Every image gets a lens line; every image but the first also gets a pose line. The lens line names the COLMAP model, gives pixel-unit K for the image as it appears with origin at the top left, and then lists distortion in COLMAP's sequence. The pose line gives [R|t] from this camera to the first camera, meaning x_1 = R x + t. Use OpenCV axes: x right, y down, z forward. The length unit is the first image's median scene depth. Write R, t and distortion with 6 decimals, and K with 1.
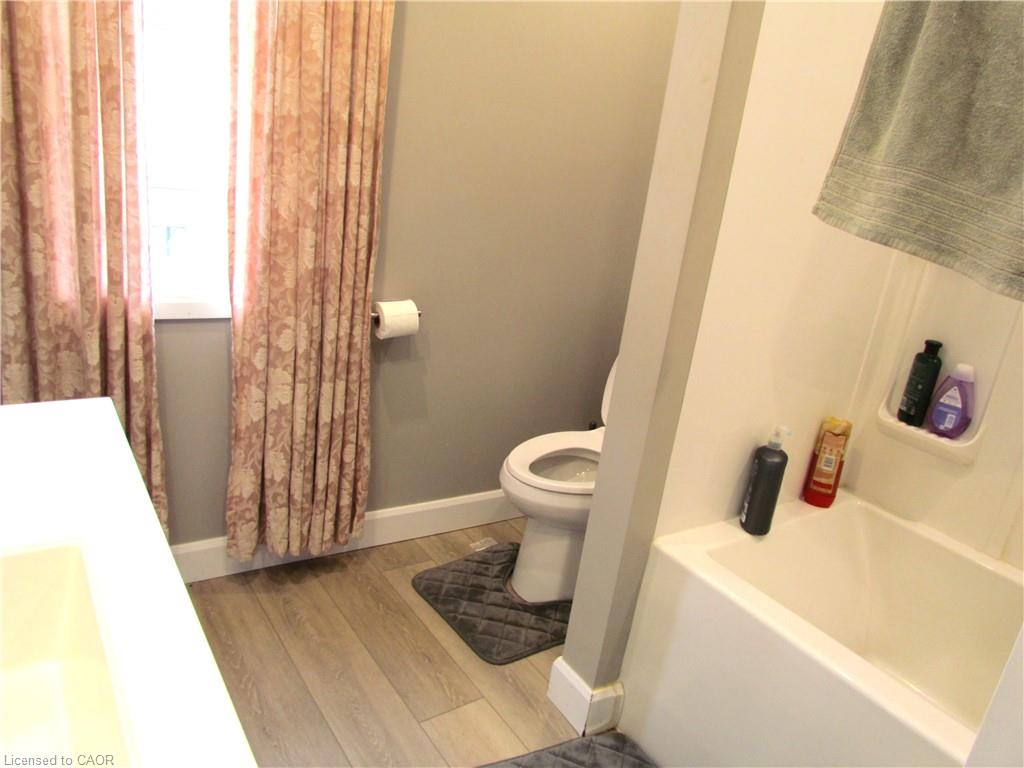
lens RADIAL K [[710.8, 0, 512.0], [0, 710.8, 384.0], [0, 0, 1]] dist [-0.031667, 0.004012]
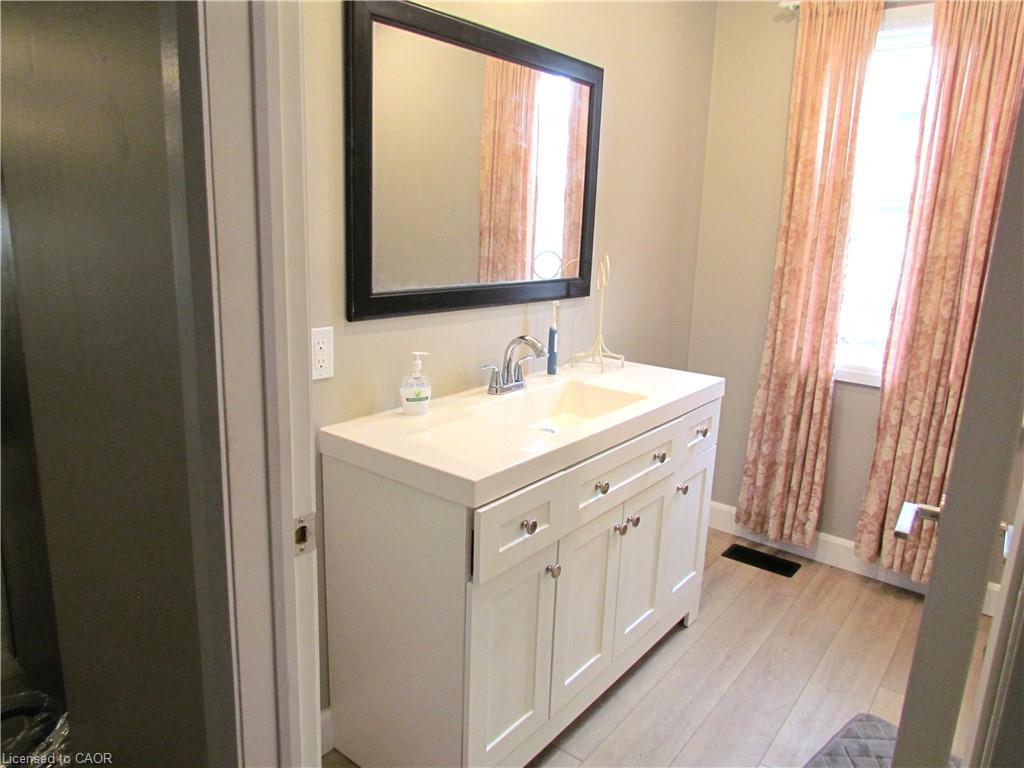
lens RADIAL K [[710.8, 0, 512.0], [0, 710.8, 384.0], [0, 0, 1]] dist [-0.031667, 0.004012]
pose [[0.297552, 0.100537, -0.949397, 0.793004], [-0.302949, 0.952988, 0.005969, 0.131656], [0.905364, 0.285843, 0.314021, -0.190358]]
